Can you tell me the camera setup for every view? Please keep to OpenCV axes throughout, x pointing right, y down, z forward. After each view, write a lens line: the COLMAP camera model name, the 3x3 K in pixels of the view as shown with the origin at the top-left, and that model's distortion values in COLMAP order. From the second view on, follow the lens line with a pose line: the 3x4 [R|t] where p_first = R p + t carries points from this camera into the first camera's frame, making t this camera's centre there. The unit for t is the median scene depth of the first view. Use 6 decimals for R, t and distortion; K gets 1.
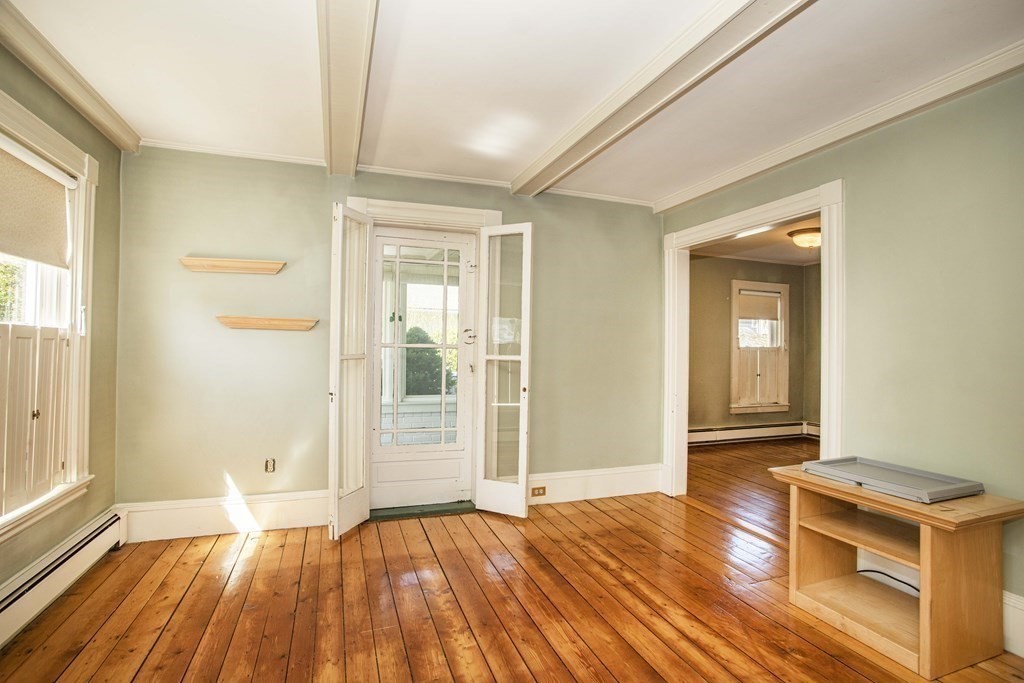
lens RADIAL K [[495.9, 0, 512.0], [0, 495.9, 341.5], [0, 0, 1]] dist [-0.079095, 0.033669]
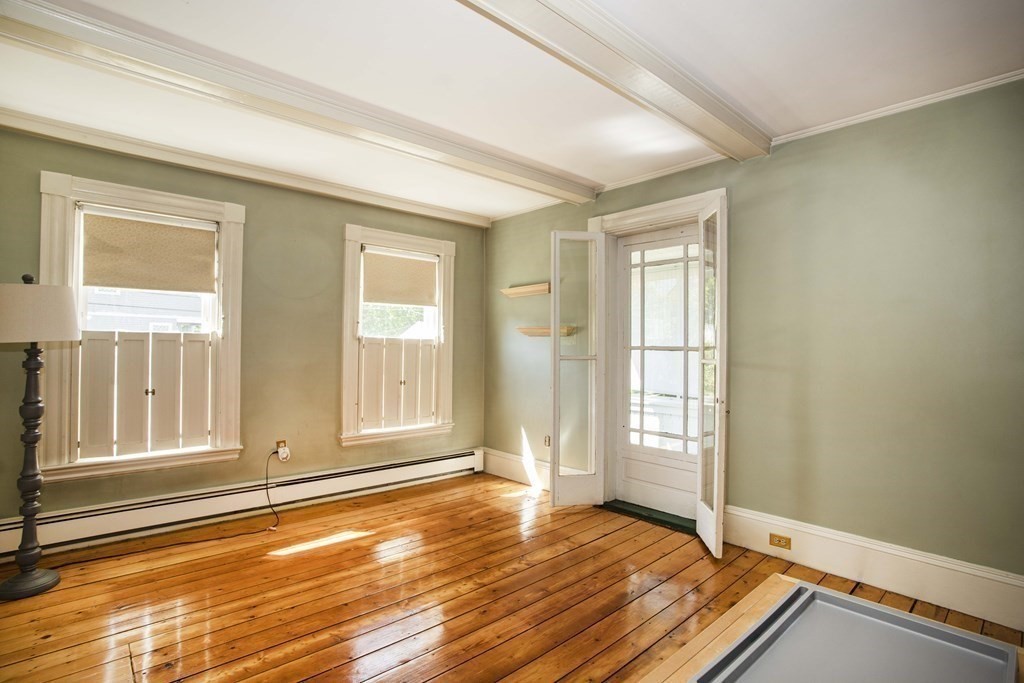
lens RADIAL K [[495.9, 0, 512.0], [0, 495.9, 341.5], [0, 0, 1]] dist [-0.079095, 0.033669]
pose [[0.378894, -0.018528, -0.925255, 0.580071], [0.003980, 0.999823, -0.018392, 0.011877], [0.925432, 0.003286, 0.378900, 0.340734]]
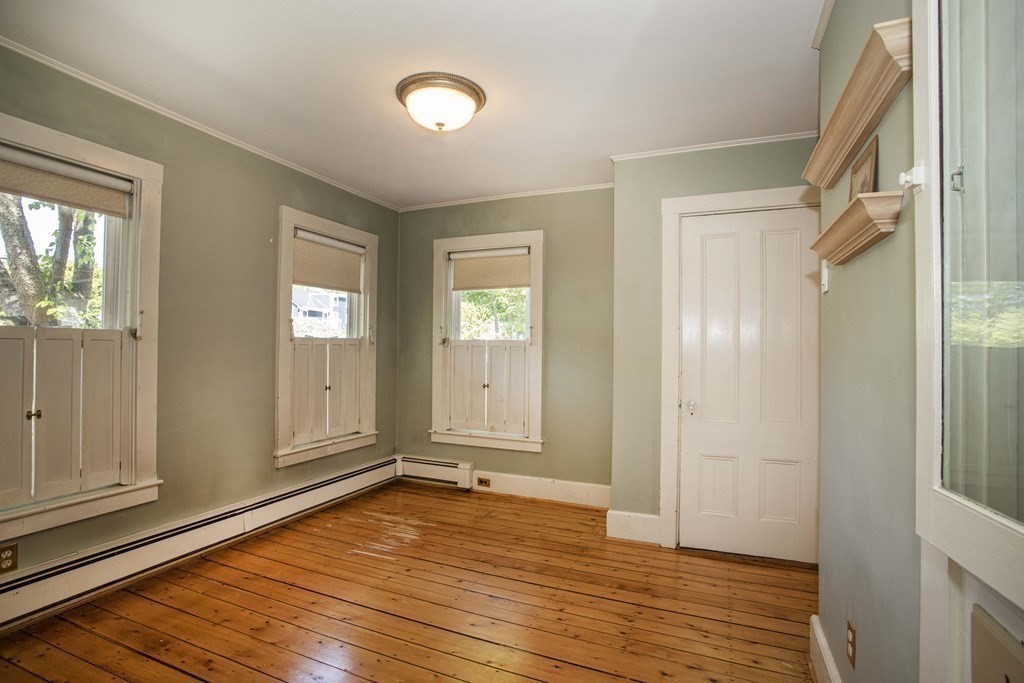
lens RADIAL K [[495.9, 0, 512.0], [0, 495.9, 341.5], [0, 0, 1]] dist [-0.079095, 0.033669]
pose [[0.676630, 0.002287, 0.736319, 0.407021], [-0.012365, 0.999889, 0.008257, 0.014439], [-0.736219, -0.014691, 0.676584, 0.805715]]
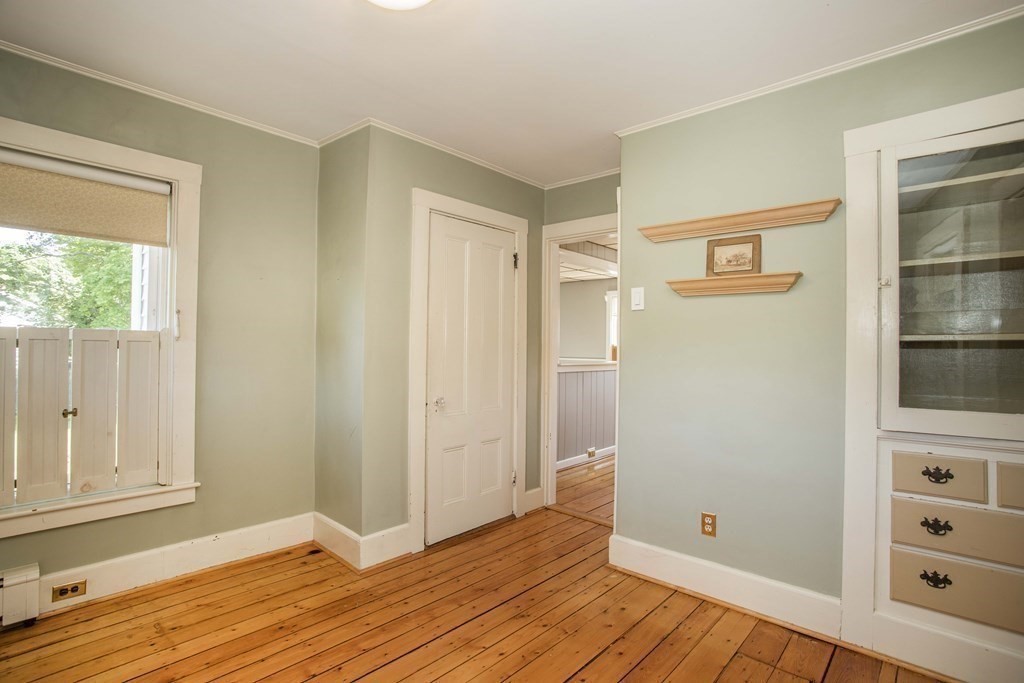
lens RADIAL K [[495.9, 0, 512.0], [0, 495.9, 341.5], [0, 0, 1]] dist [-0.079095, 0.033669]
pose [[-0.466950, -0.010865, 0.884217, 0.419757], [-0.032181, 0.999471, -0.004713, 0.021663], [-0.883698, -0.030655, -0.467052, 1.383558]]
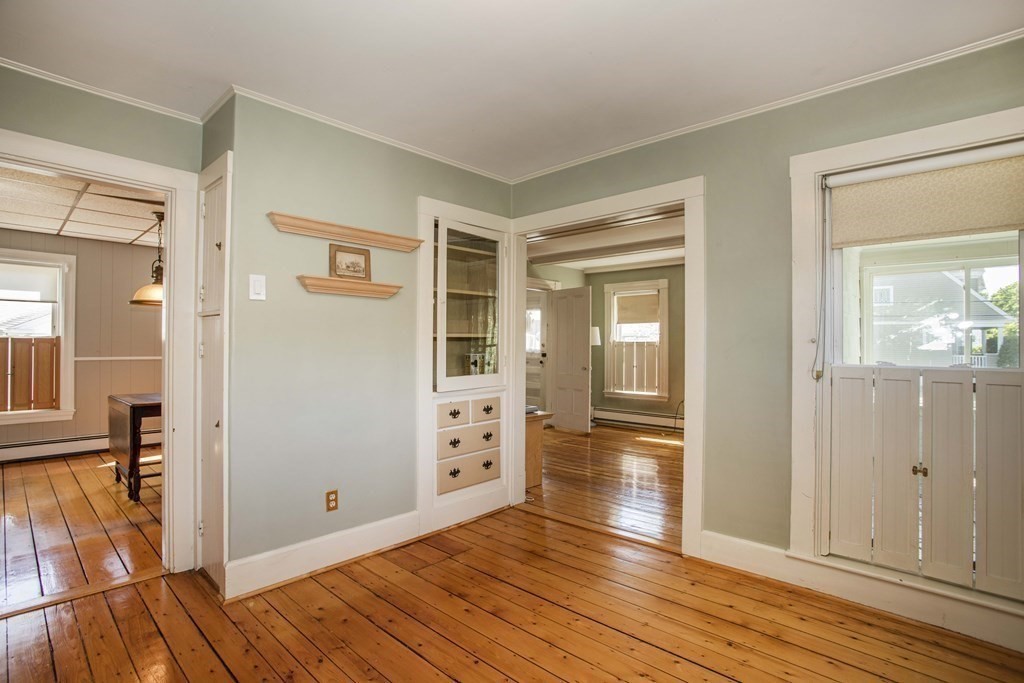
lens RADIAL K [[495.9, 0, 512.0], [0, 495.9, 341.5], [0, 0, 1]] dist [-0.079095, 0.033669]
pose [[-0.887870, -0.021726, -0.459581, 0.949326], [-0.012094, 0.999641, -0.023891, 0.032184], [0.459935, -0.015654, -0.887815, 1.601510]]
